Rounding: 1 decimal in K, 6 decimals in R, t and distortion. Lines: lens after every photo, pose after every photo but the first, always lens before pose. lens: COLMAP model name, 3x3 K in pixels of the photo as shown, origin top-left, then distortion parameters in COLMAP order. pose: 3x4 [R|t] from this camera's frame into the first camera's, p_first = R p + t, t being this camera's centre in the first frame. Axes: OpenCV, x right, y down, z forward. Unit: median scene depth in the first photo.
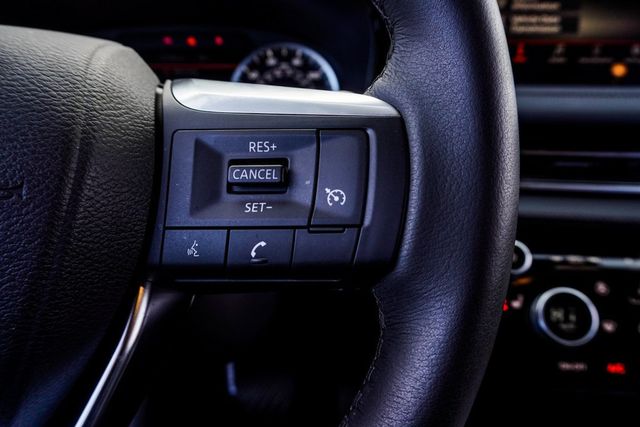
lens RADIAL K [[469.9, 0, 320.0], [0, 469.9, 213.5], [0, 0, 1]] dist [-0.001337, -0.000219]
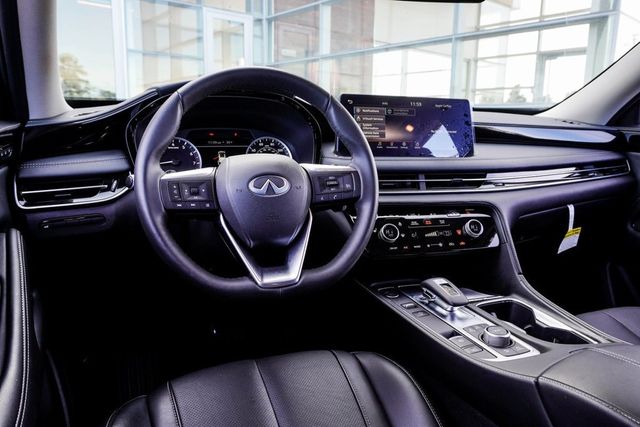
lens RADIAL K [[469.9, 0, 320.0], [0, 469.9, 213.5], [0, 0, 1]] dist [-0.001337, -0.000219]
pose [[0.940793, -0.049903, 0.335287, -0.940790], [0.080113, 0.993817, -0.076876, 0.297427], [-0.329378, 0.099185, 0.938974, -1.762858]]
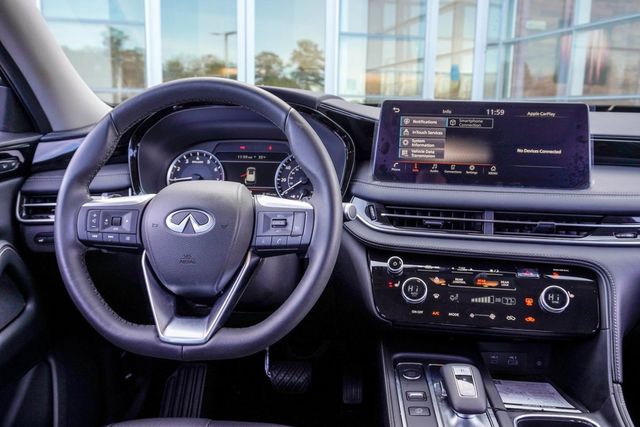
lens RADIAL K [[557.2, 0, 320.0], [0, 557.2, 213.5], [0, 0, 1]] dist [0.012274, 0.007515]
pose [[0.994397, 0.033468, -0.100270, 0.325125], [-0.043121, 0.994475, -0.095711, 0.132315], [0.096513, 0.099499, 0.990346, -1.750005]]
